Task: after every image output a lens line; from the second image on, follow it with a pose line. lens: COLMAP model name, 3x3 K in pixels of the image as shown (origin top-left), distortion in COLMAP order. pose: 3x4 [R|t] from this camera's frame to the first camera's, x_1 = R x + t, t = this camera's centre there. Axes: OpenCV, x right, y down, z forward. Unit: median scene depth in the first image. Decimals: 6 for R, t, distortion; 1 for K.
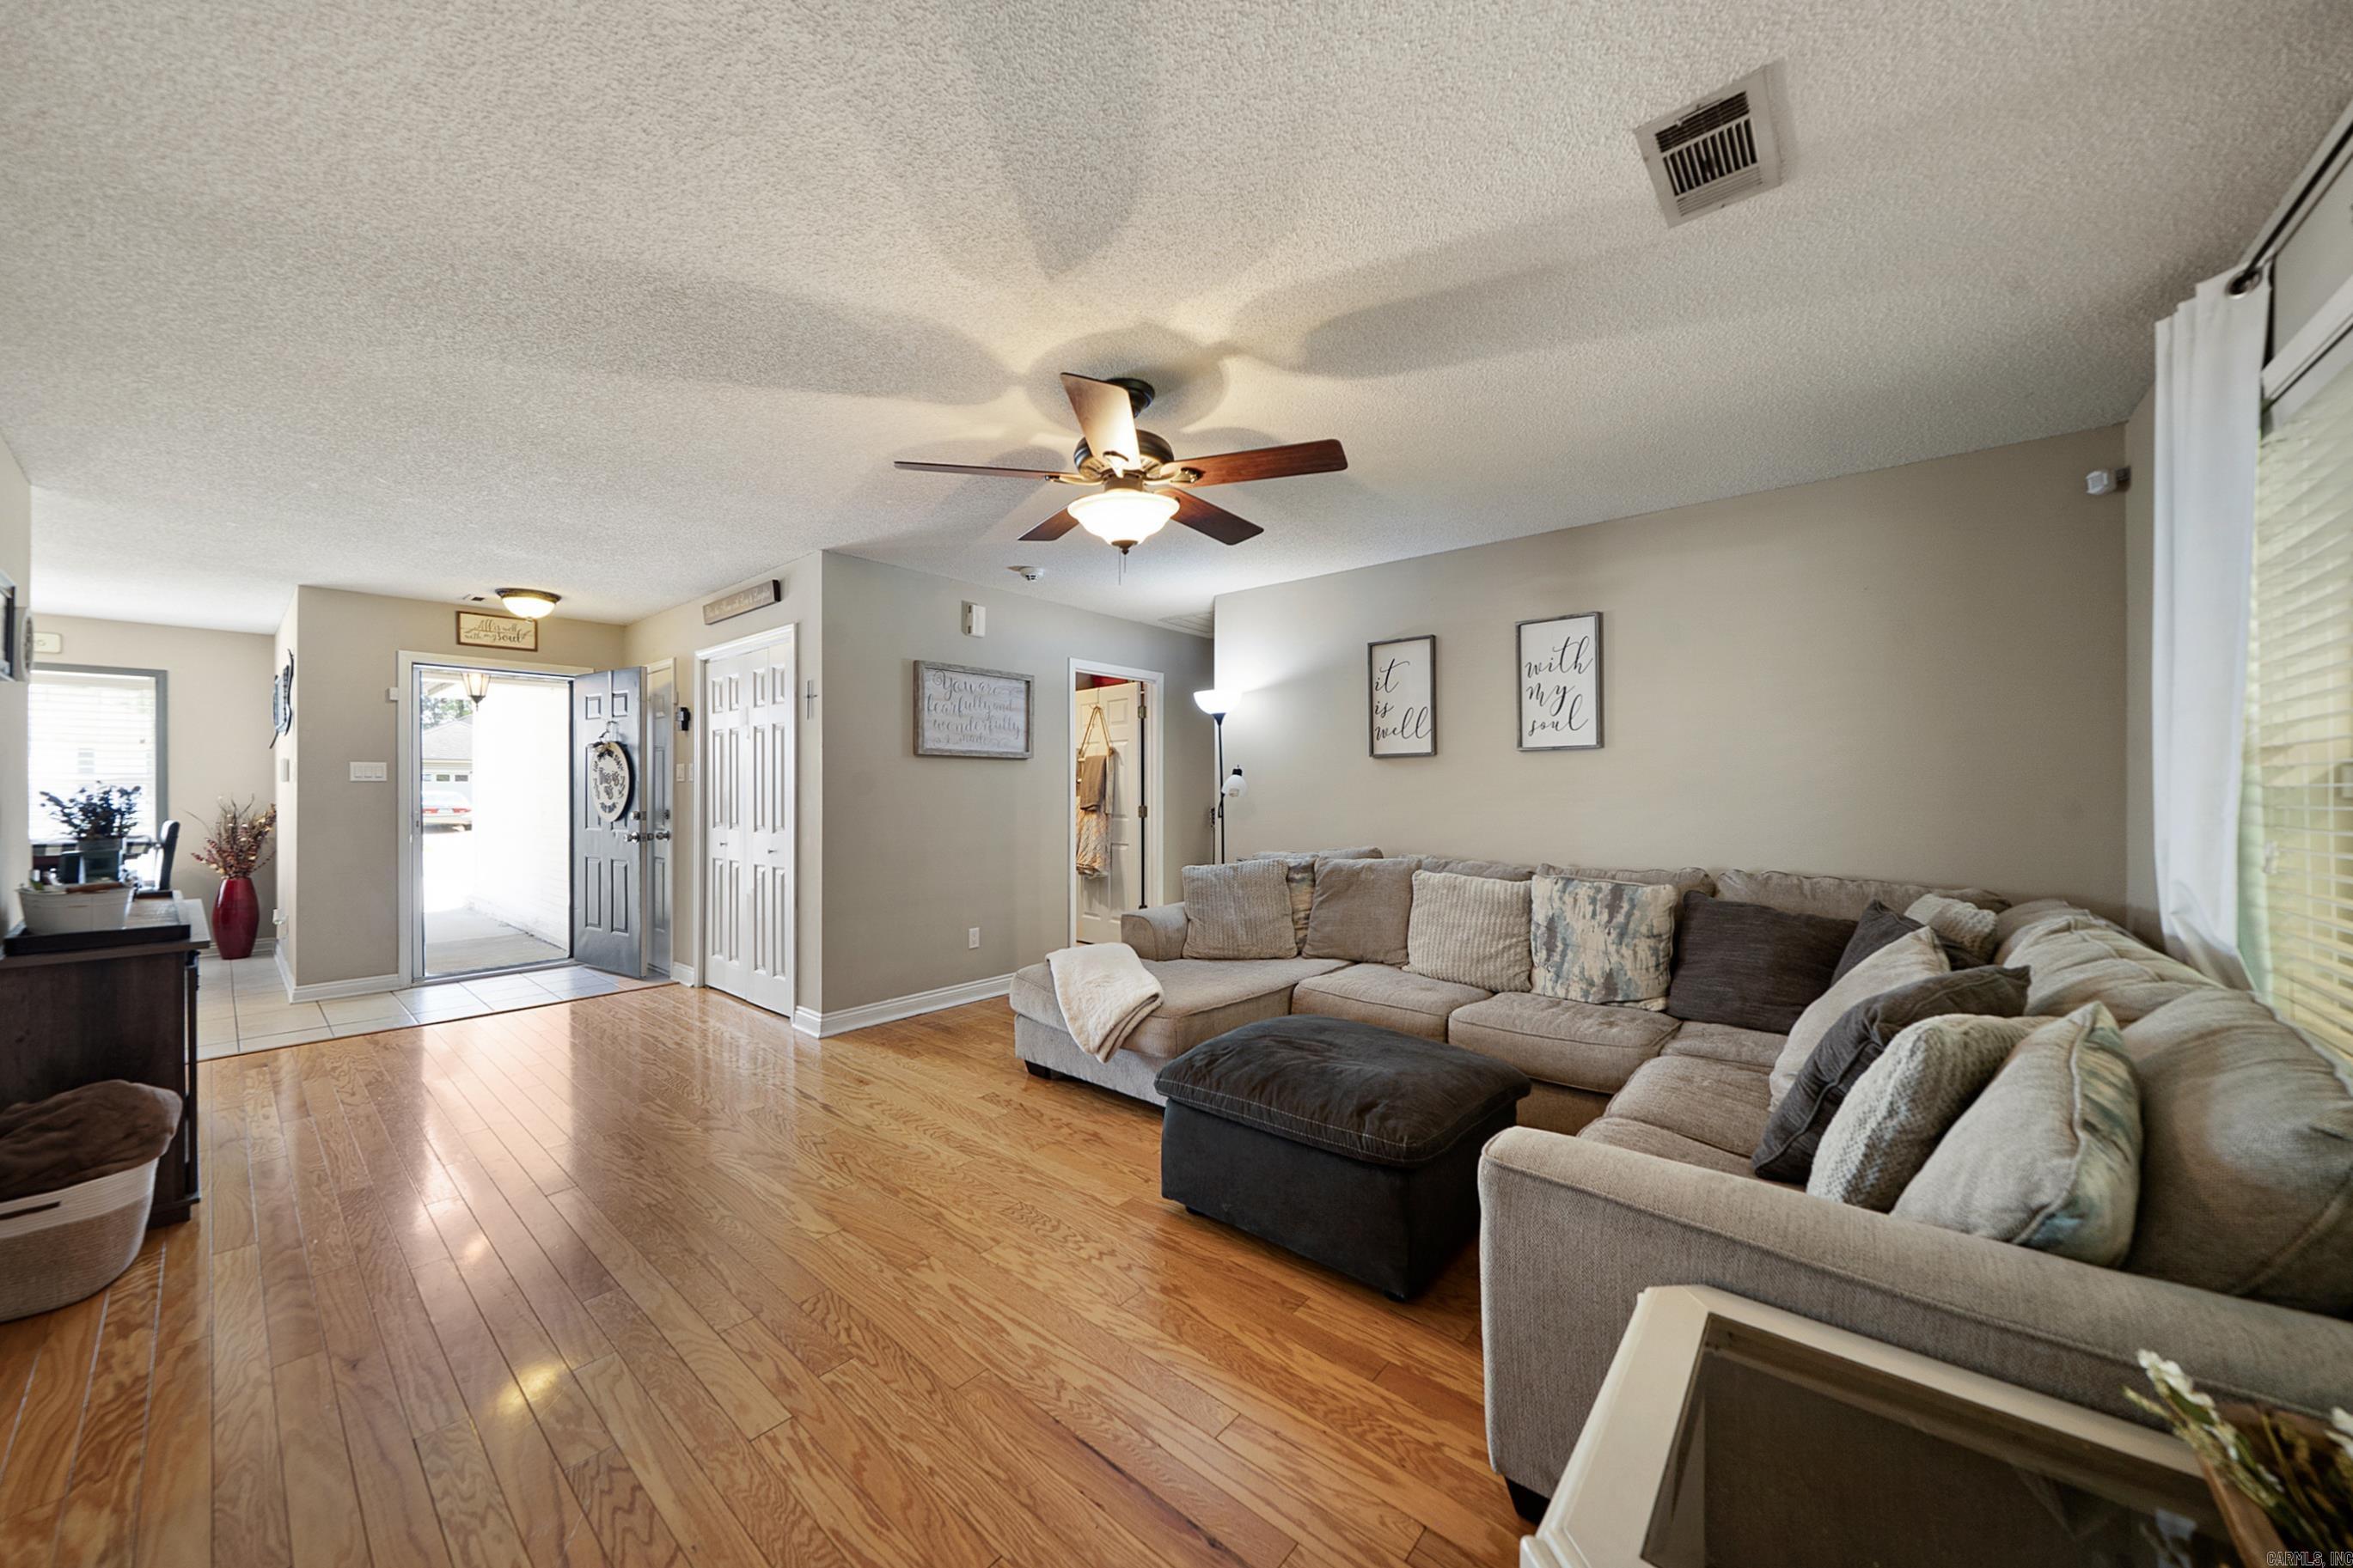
lens RADIAL K [[813.6, 0, 1176.5], [0, 813.6, 784.0], [0, 0, 1]] dist [-0.008427, 0.000211]
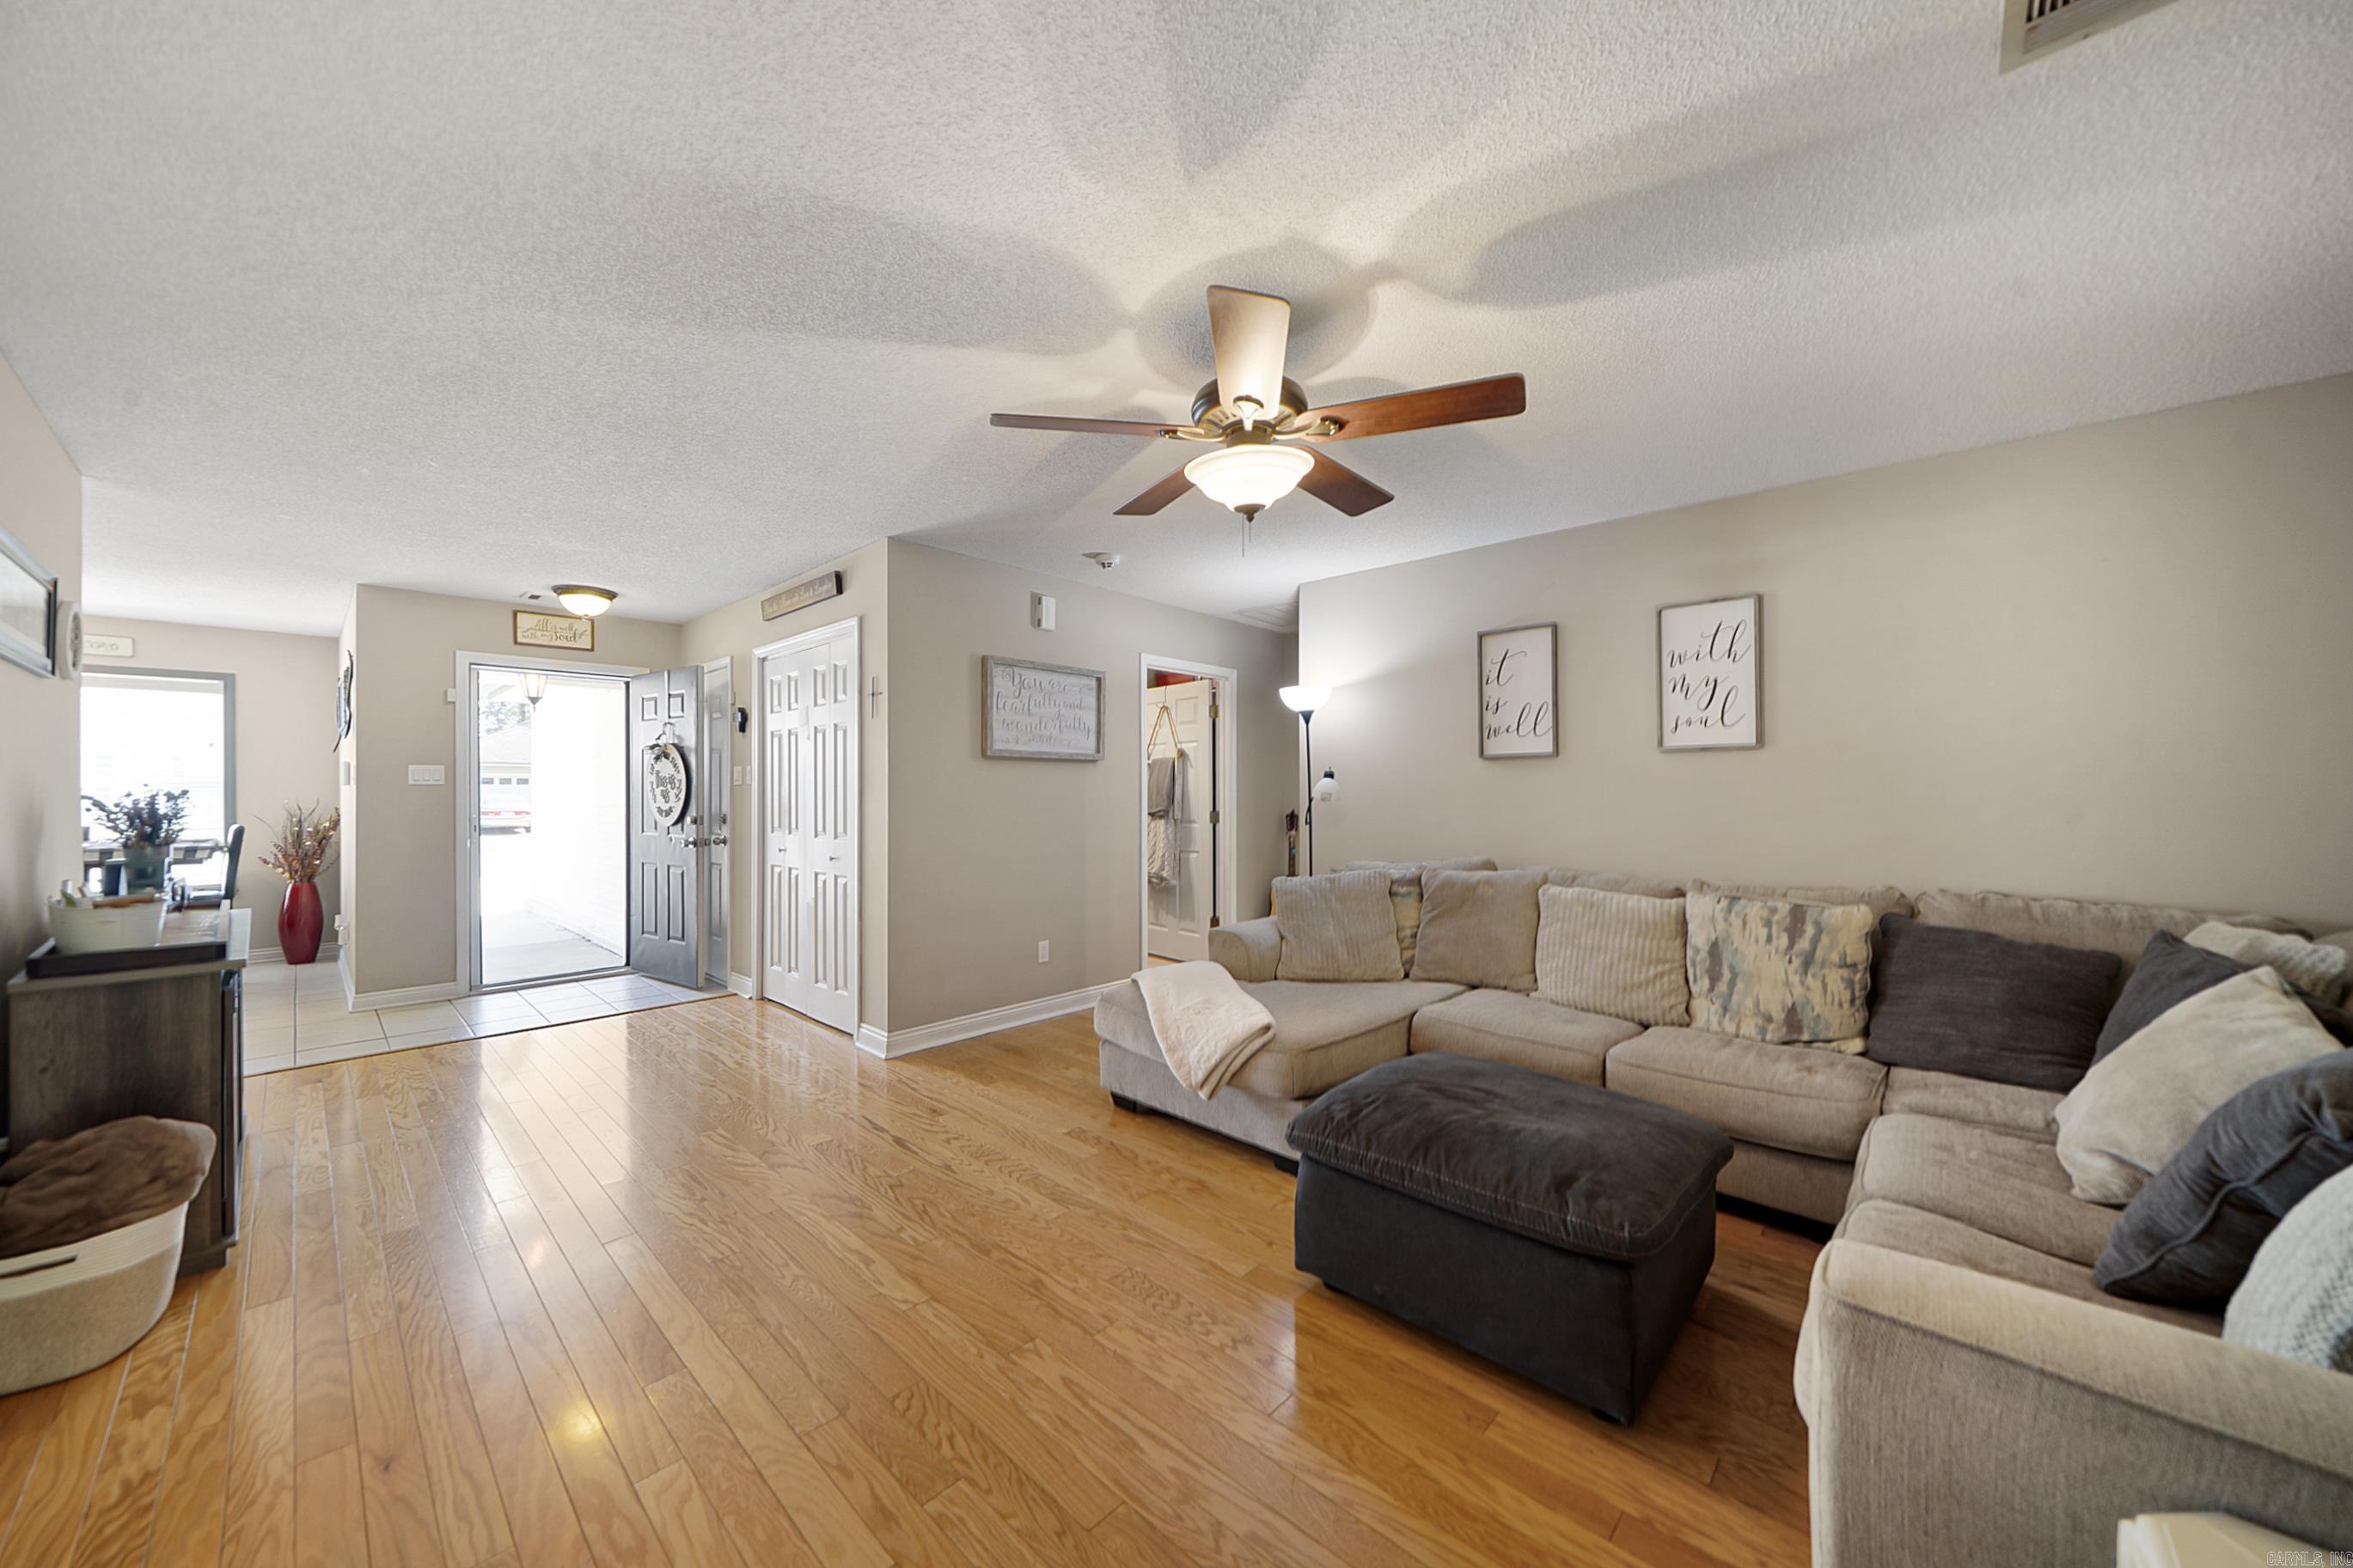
lens RADIAL K [[806.7, 0, 1166.2], [0, 806.7, 789.5], [0, 0, 1]] dist [-0.006092, -0.000078]
pose [[0.998734, 0.000652, -0.050305, -0.097101], [-0.000528, 0.999997, 0.002462, -0.000508], [0.050307, -0.002433, 0.998731, 0.124210]]
